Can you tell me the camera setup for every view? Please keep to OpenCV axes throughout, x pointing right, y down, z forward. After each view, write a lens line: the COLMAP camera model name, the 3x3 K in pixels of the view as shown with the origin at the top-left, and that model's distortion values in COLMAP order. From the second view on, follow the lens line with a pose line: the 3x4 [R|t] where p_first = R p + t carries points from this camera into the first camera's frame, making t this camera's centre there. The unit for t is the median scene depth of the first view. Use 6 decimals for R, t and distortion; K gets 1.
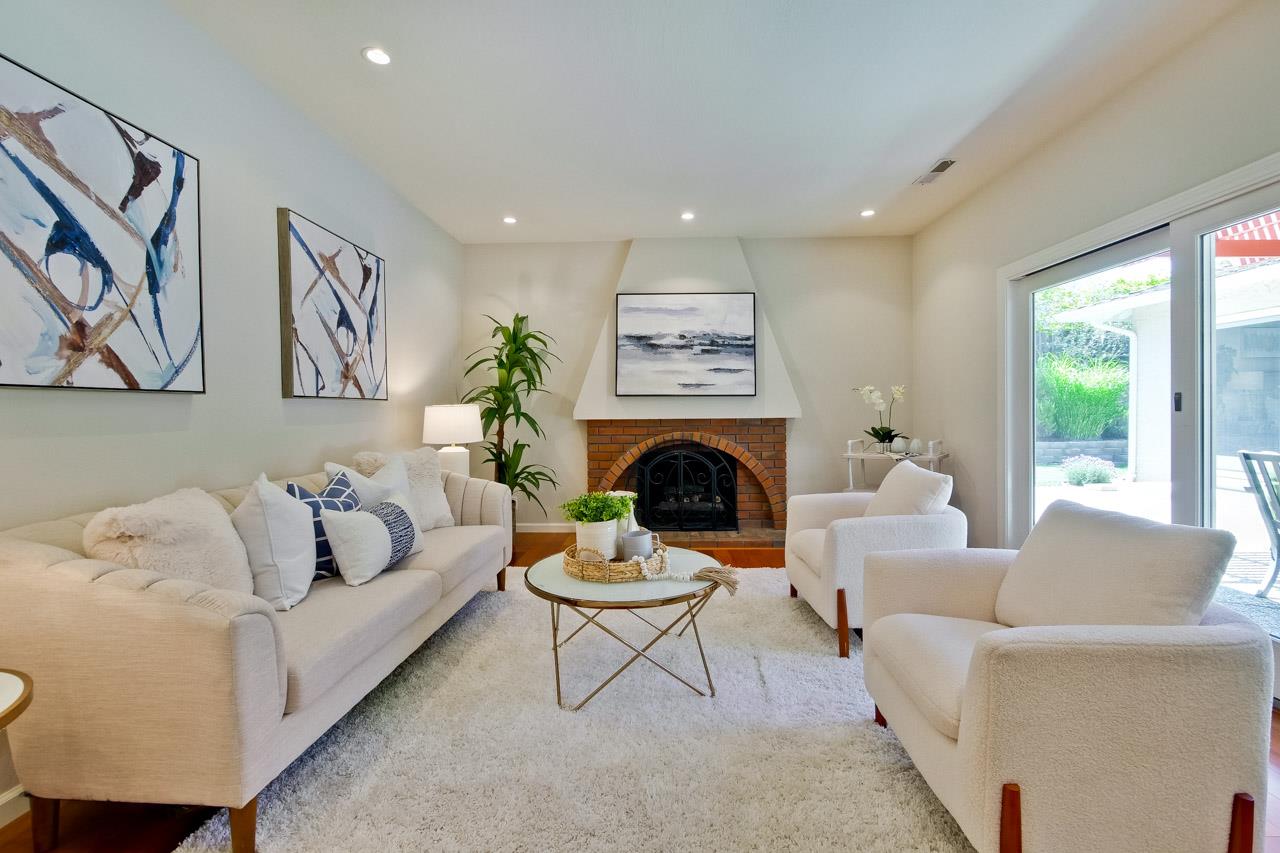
lens RADIAL K [[546.6, 0, 627.0], [0, 546.6, 412.8], [0, 0, 1]] dist [-0.012051, 0.002703]
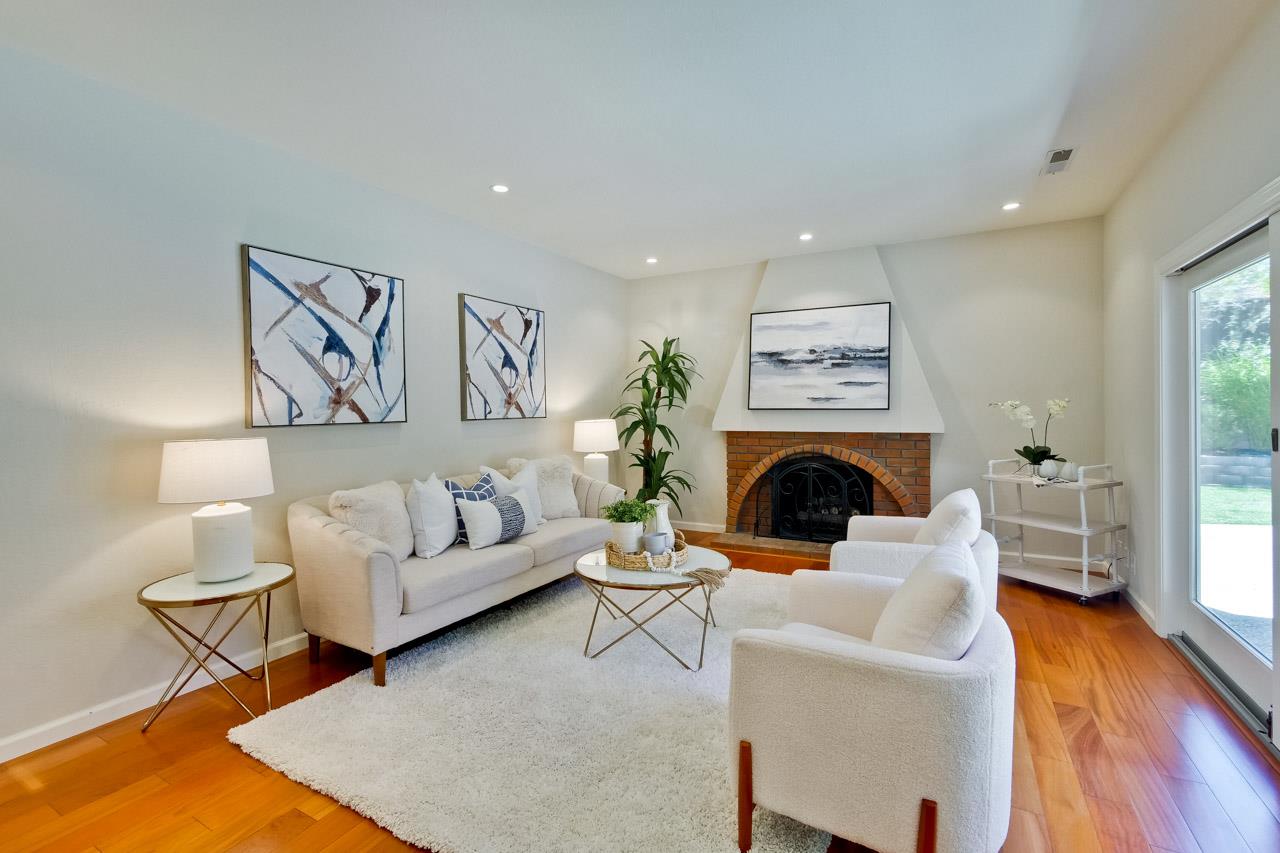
lens RADIAL K [[546.6, 0, 617.1], [0, 546.6, 409.3], [0, 0, 1]] dist [-0.012051, 0.002703]
pose [[0.891704, -0.003328, -0.452606, 0.249659], [0.003810, 0.999993, 0.000155, -0.034084], [0.452602, -0.001863, 0.891710, -0.083262]]
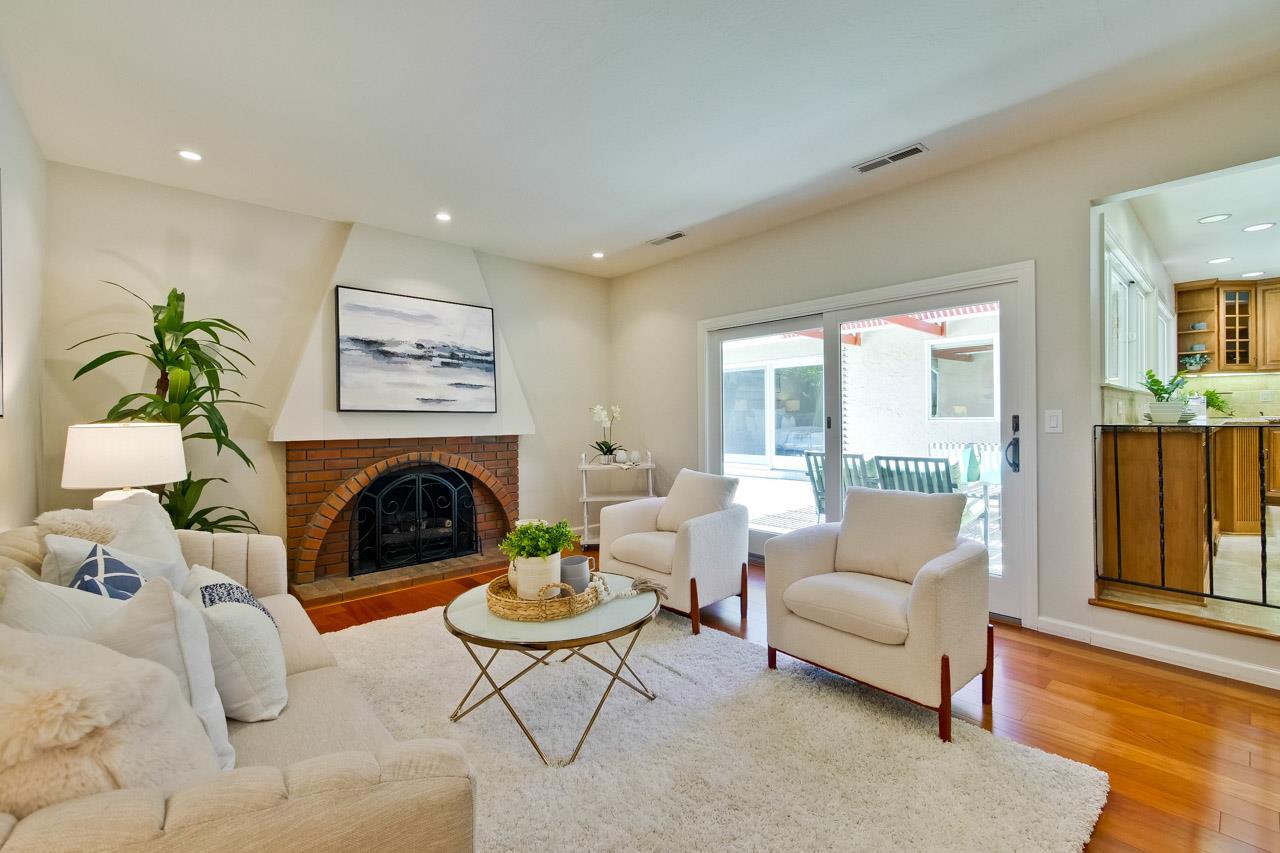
lens RADIAL K [[546.6, 0, 634.1], [0, 546.6, 420.3], [0, 0, 1]] dist [-0.012051, 0.002703]
pose [[0.712630, 0.002645, 0.701535, -0.290481], [0.005532, 0.999941, -0.009389, -0.007197], [-0.701518, 0.010572, 0.712573, 0.120955]]
